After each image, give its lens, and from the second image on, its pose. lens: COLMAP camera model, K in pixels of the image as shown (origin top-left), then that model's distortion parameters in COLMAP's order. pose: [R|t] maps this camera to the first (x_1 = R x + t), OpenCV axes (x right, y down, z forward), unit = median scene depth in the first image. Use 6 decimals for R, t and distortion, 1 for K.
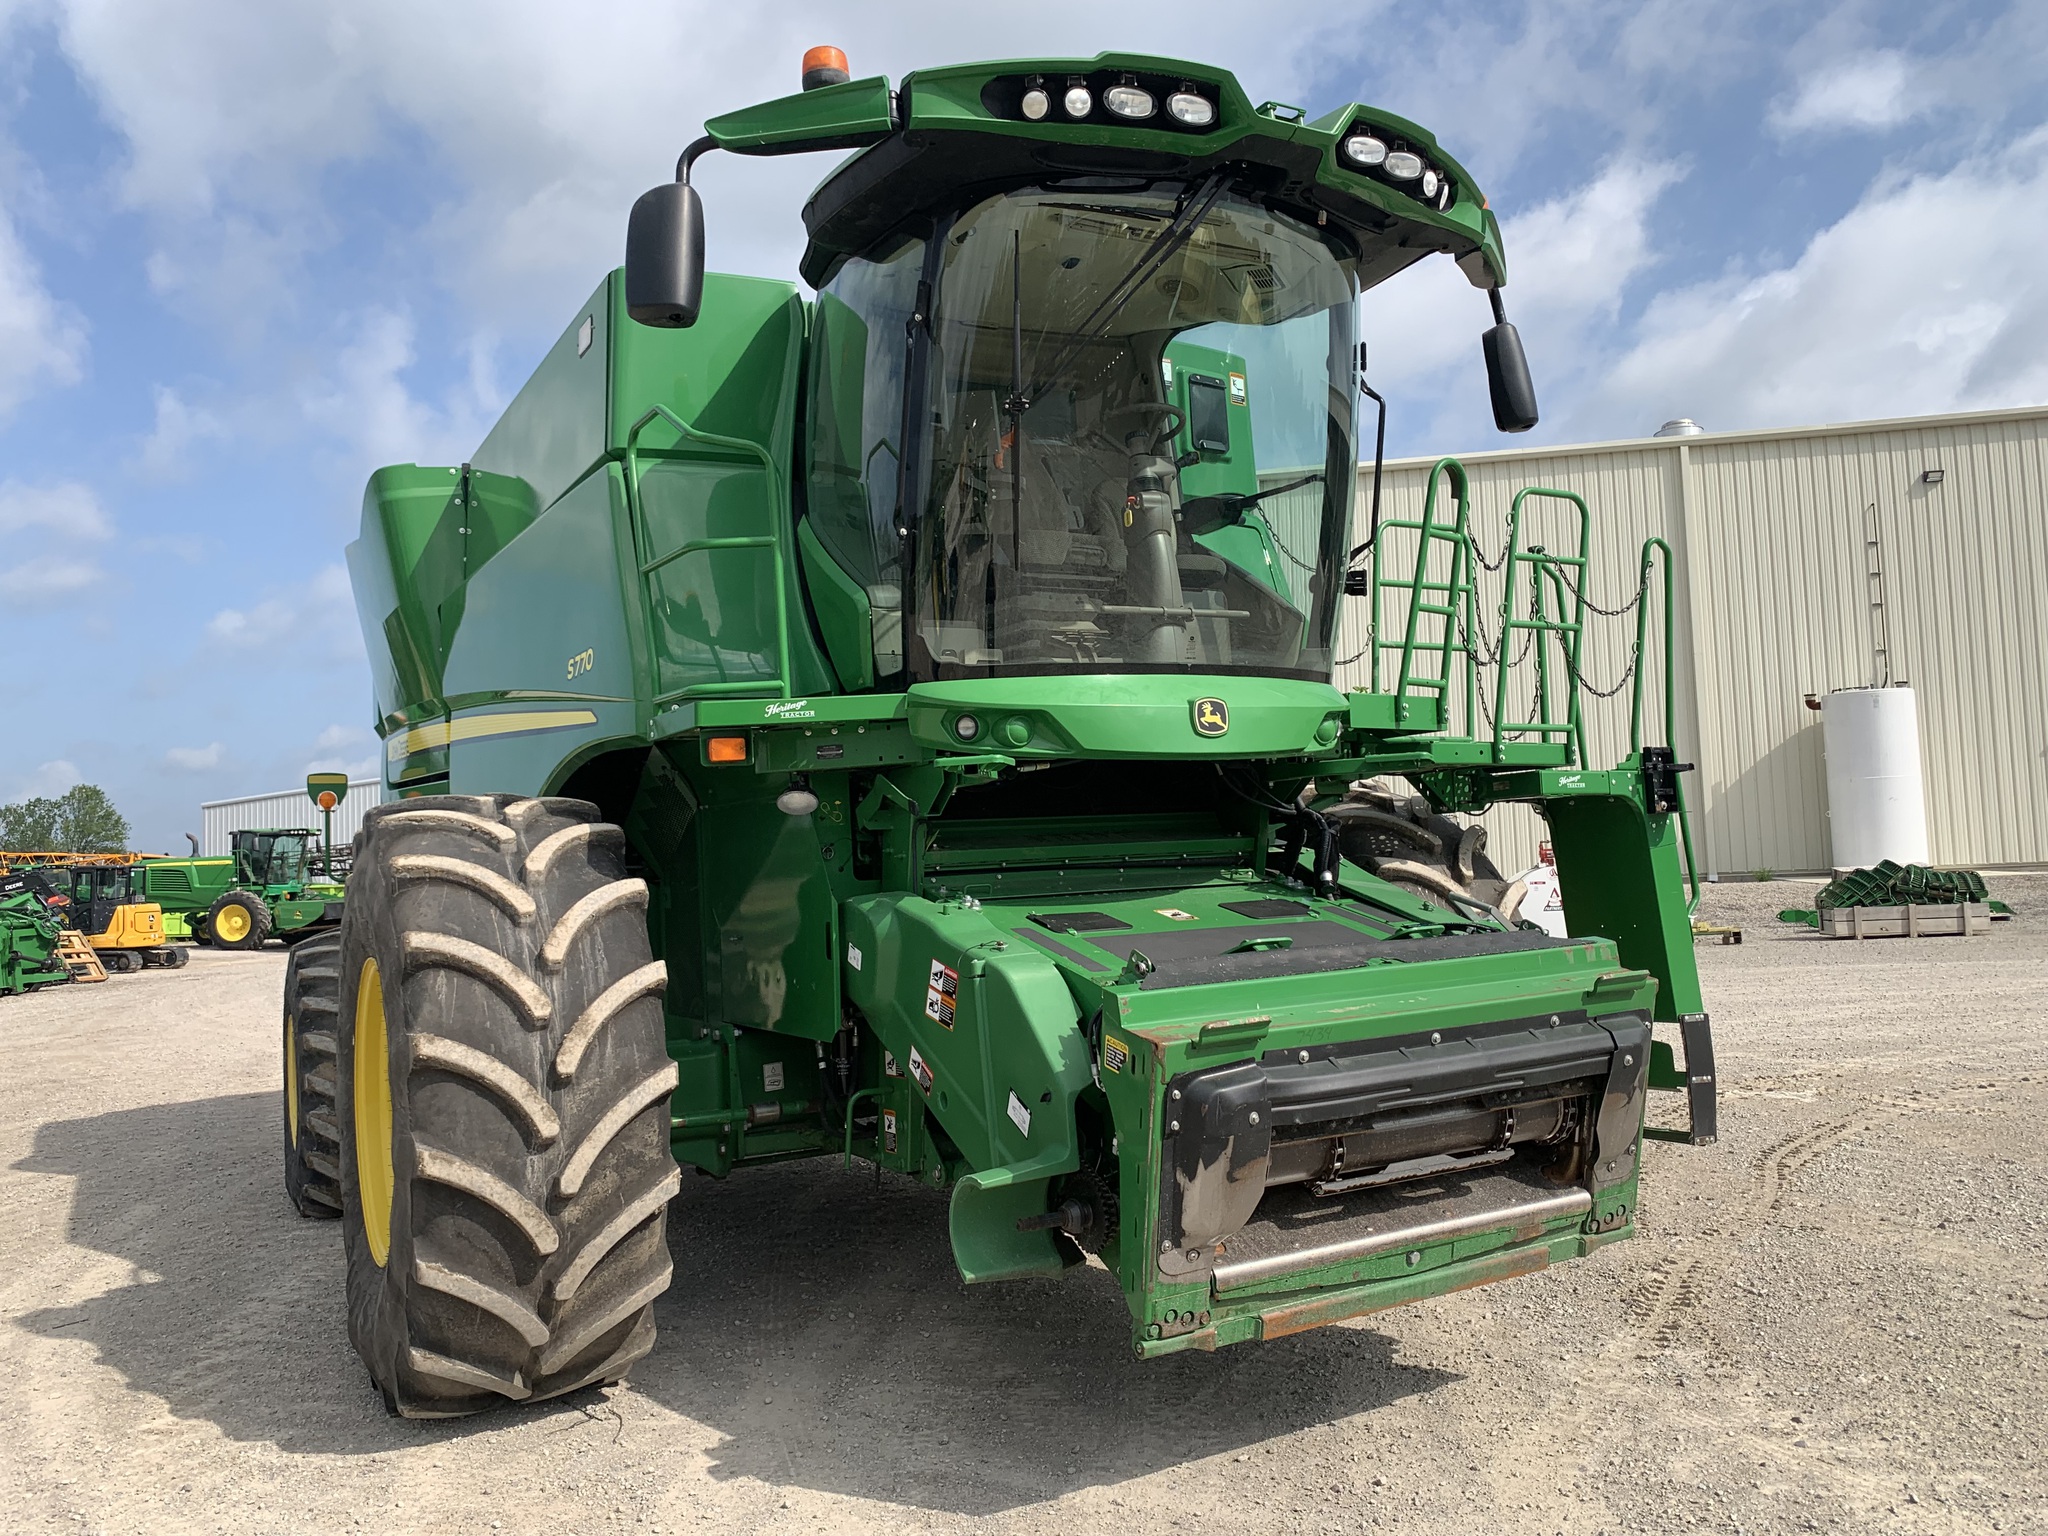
lens RADIAL K [[1569.5, 0, 1005.6], [0, 1569.5, 757.2], [0, 0, 1]] dist [0.034580, -0.055569]
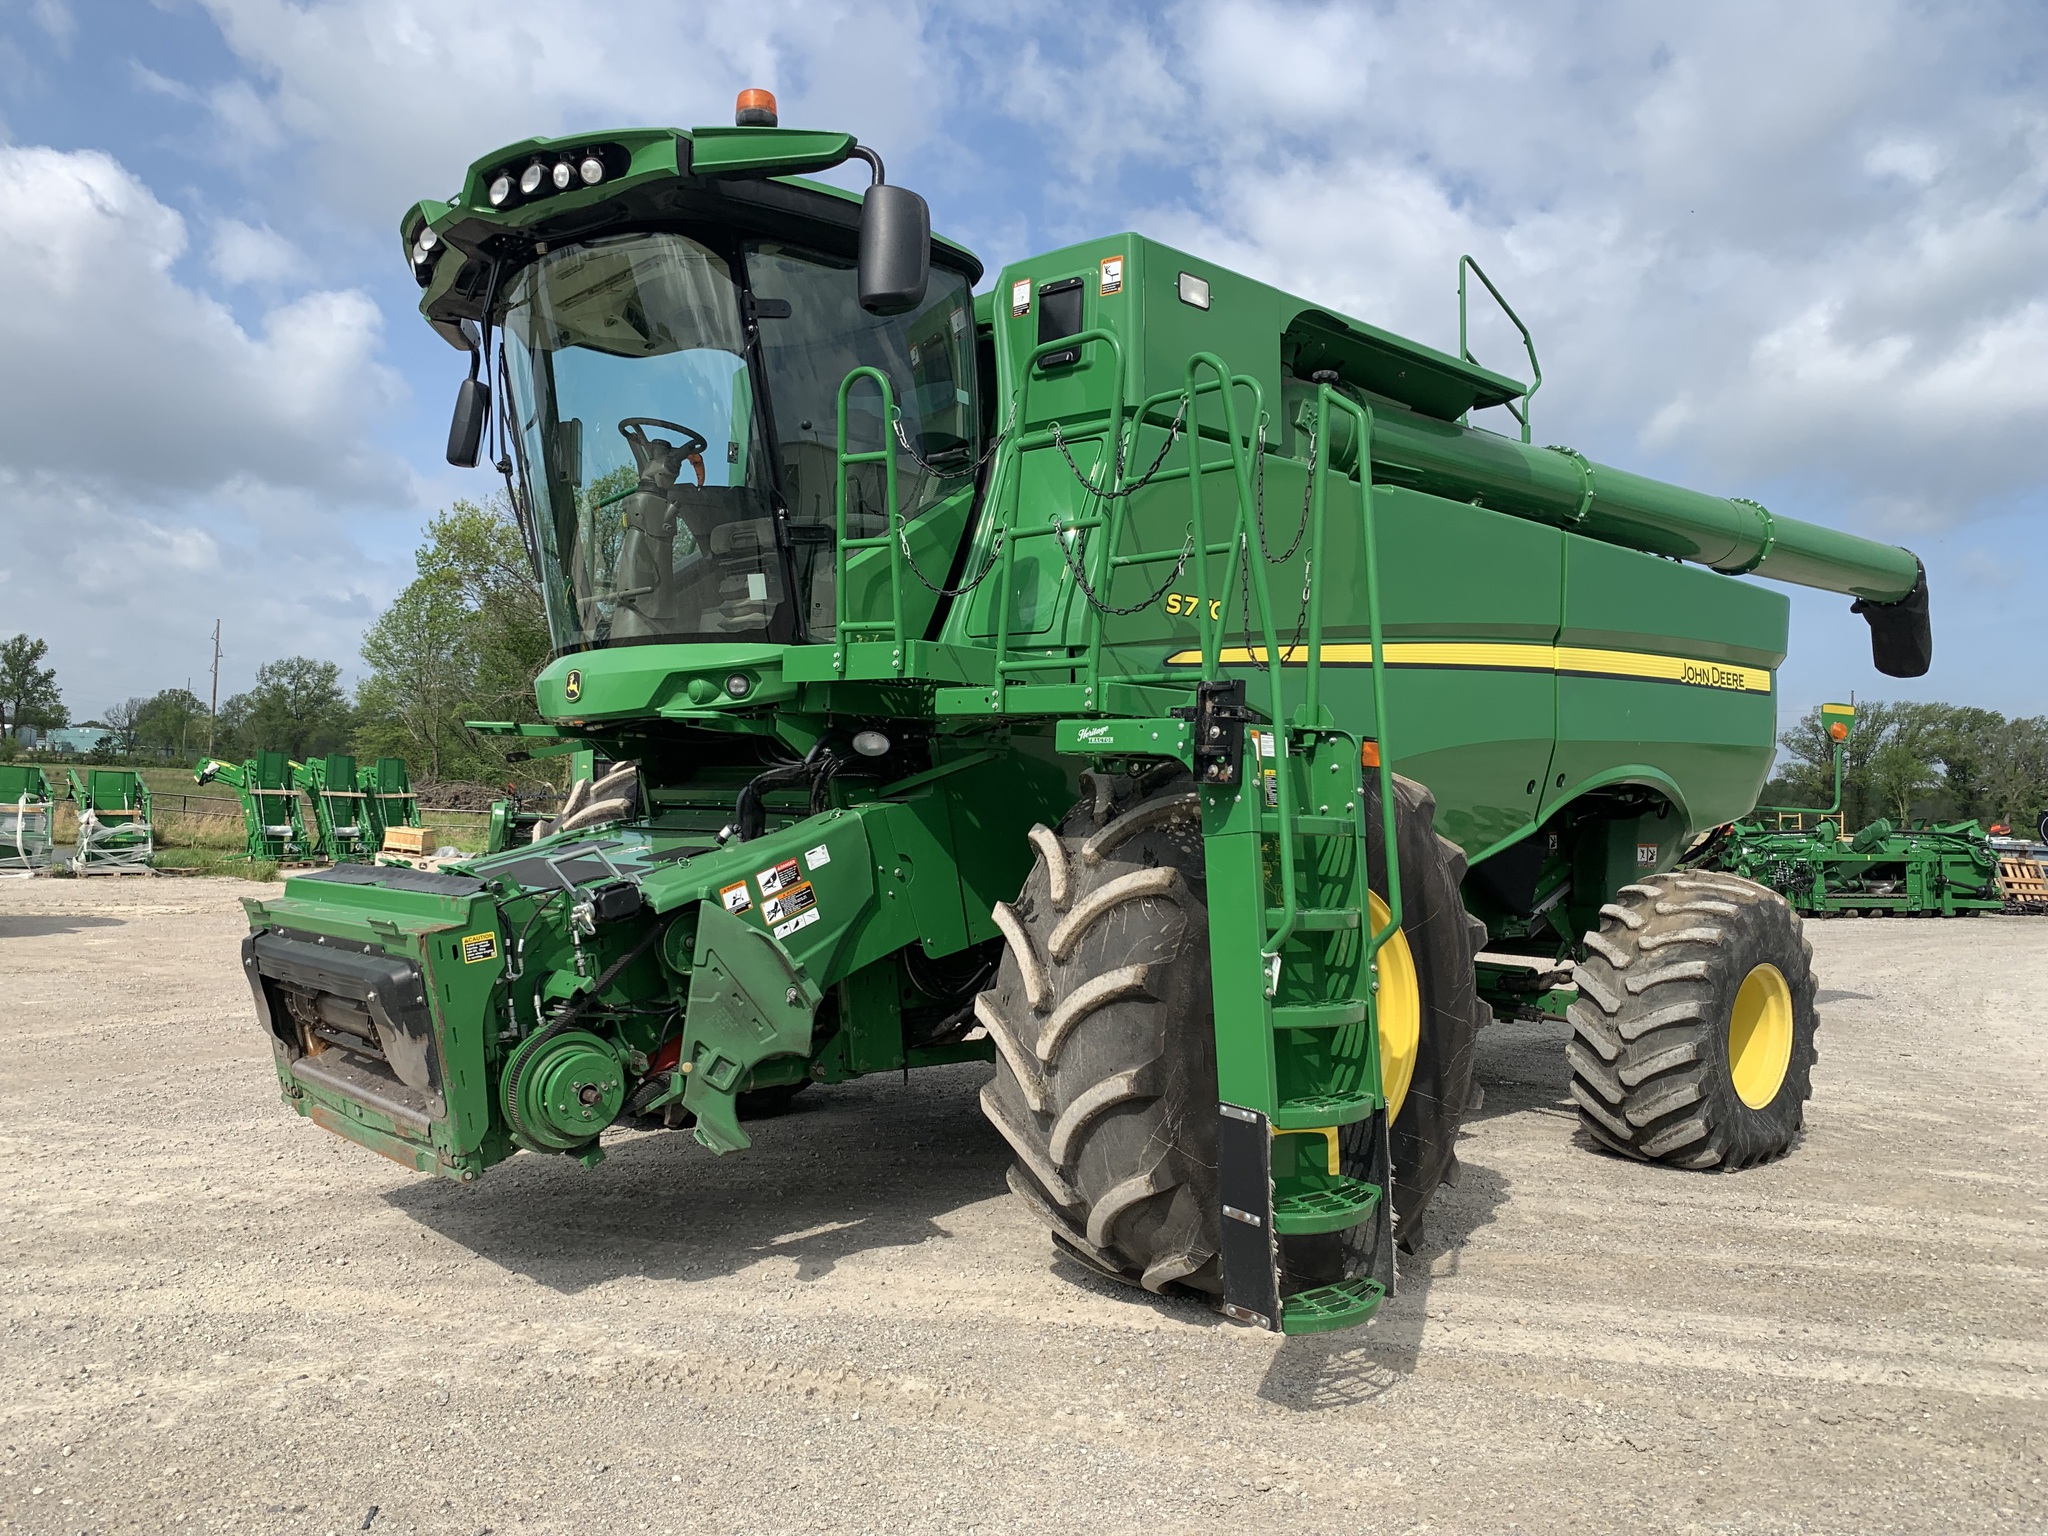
lens RADIAL K [[1569.5, 0, 1023.9], [0, 1569.5, 752.4], [0, 0, 1]] dist [0.034580, -0.055569]
pose [[0.223412, 0.016183, -0.974590, 1.437001], [0.028957, 0.999311, 0.023232, 0.007721], [0.974294, -0.033412, 0.222790, 1.100354]]
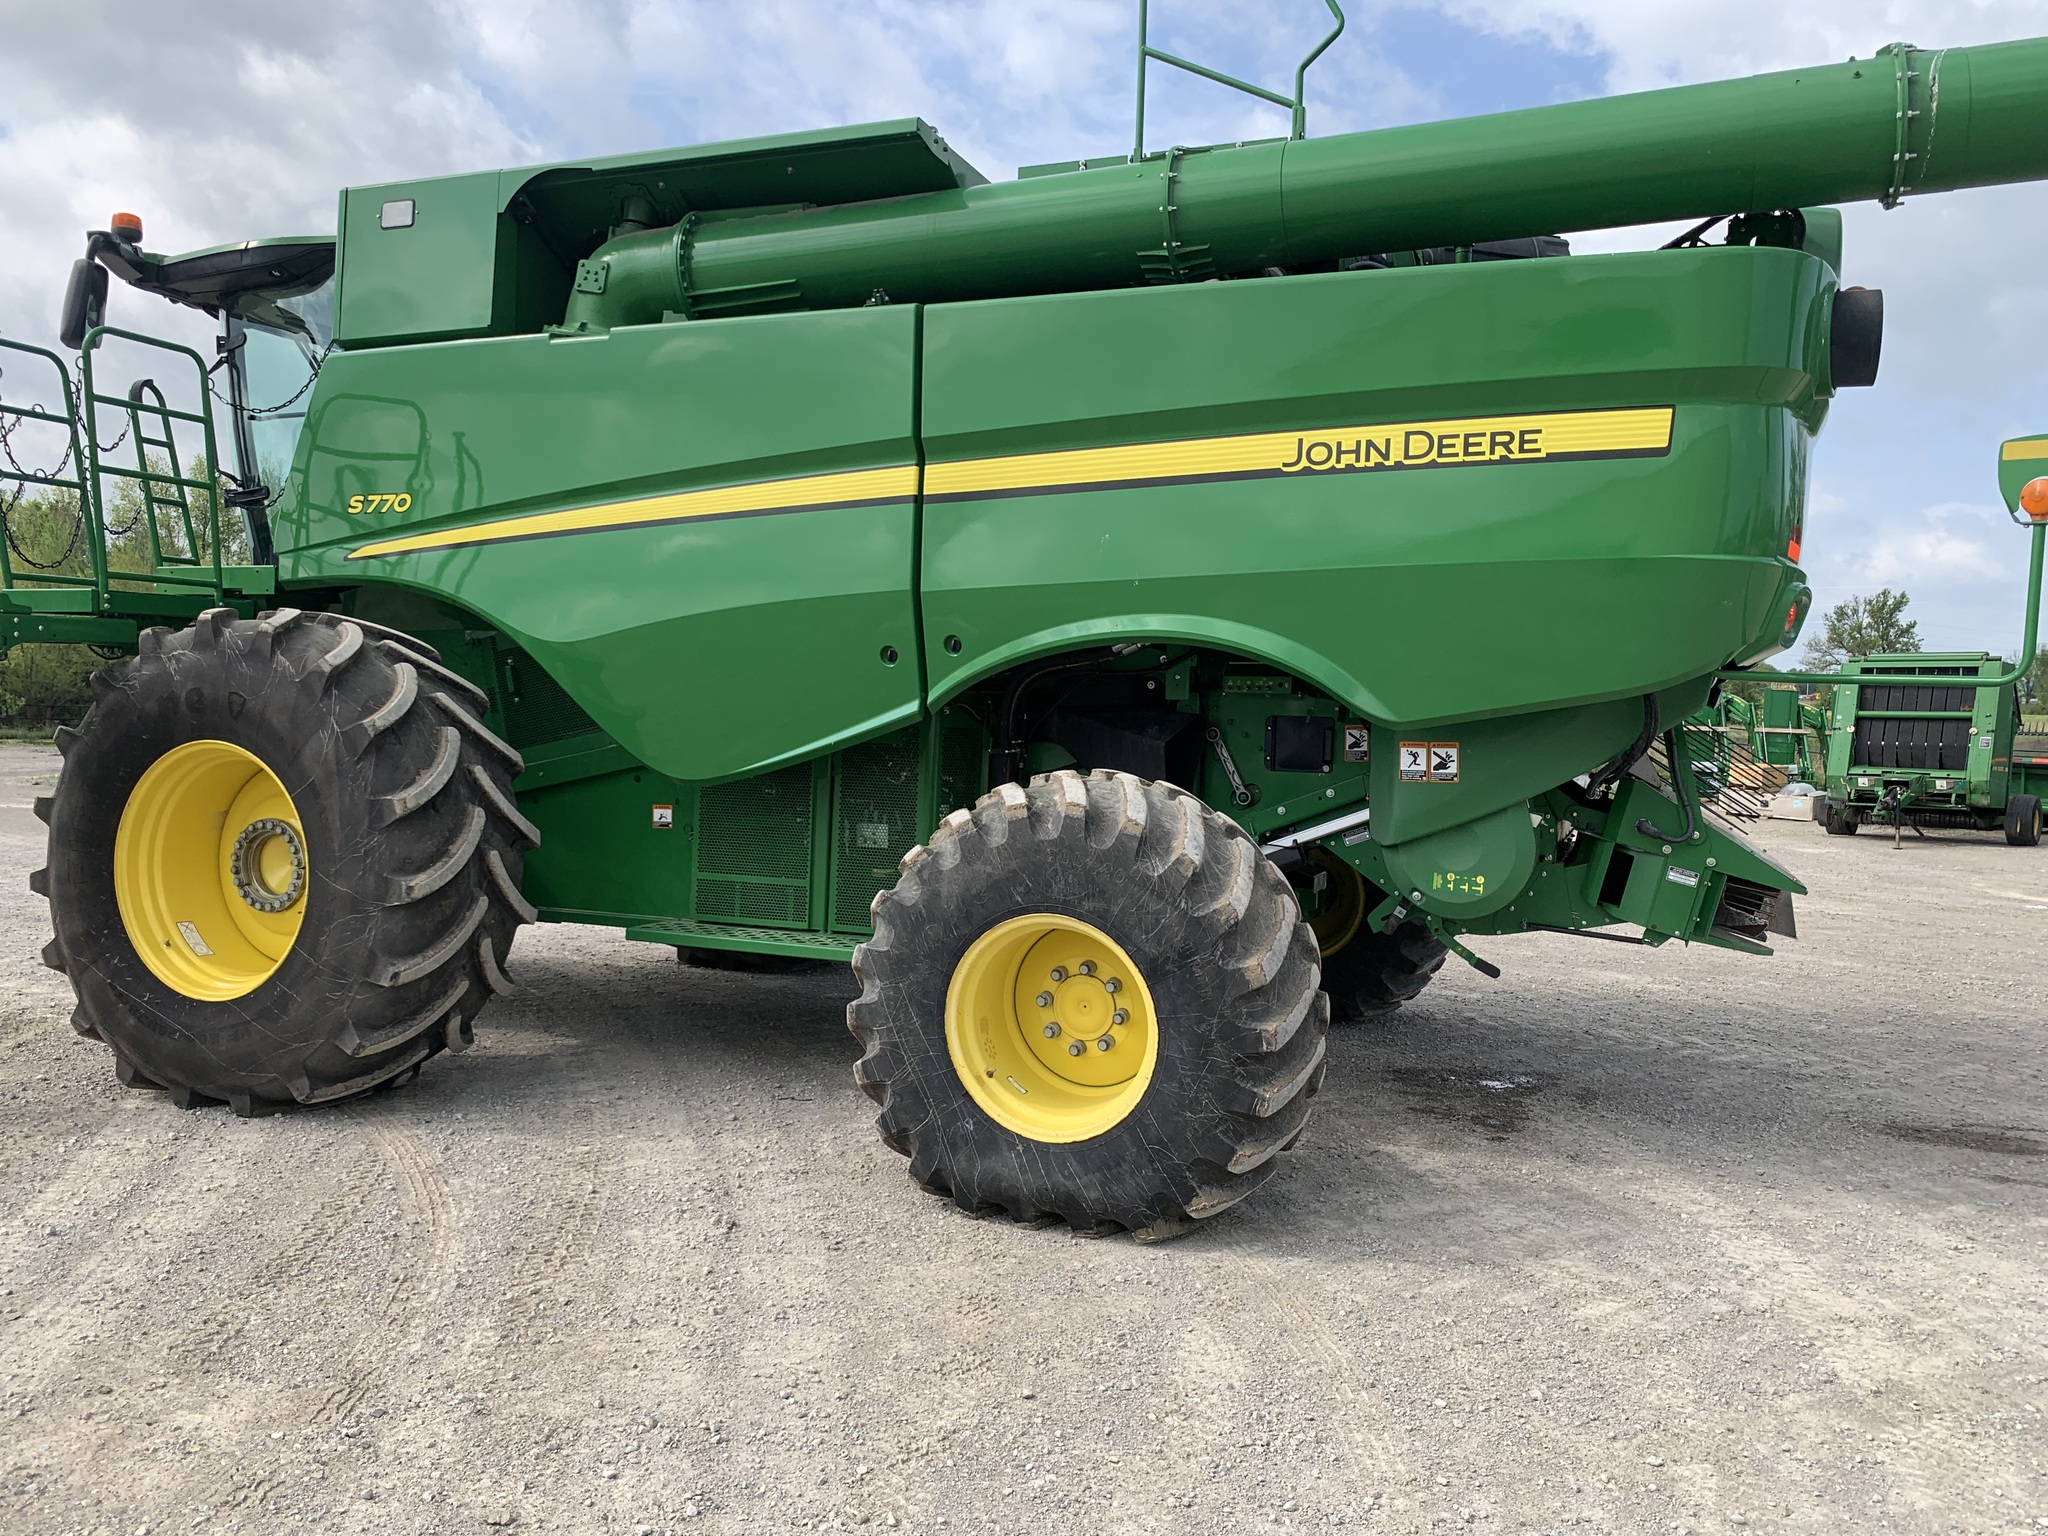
lens RADIAL K [[1569.5, 0, 1022.8], [0, 1569.5, 763.9], [0, 0, 1]] dist [0.034580, -0.055569]
pose [[-0.770776, 0.049269, -0.635199, 0.686034], [0.056170, 0.998378, 0.009280, 0.175854], [0.634626, -0.028526, -0.772293, 2.983088]]
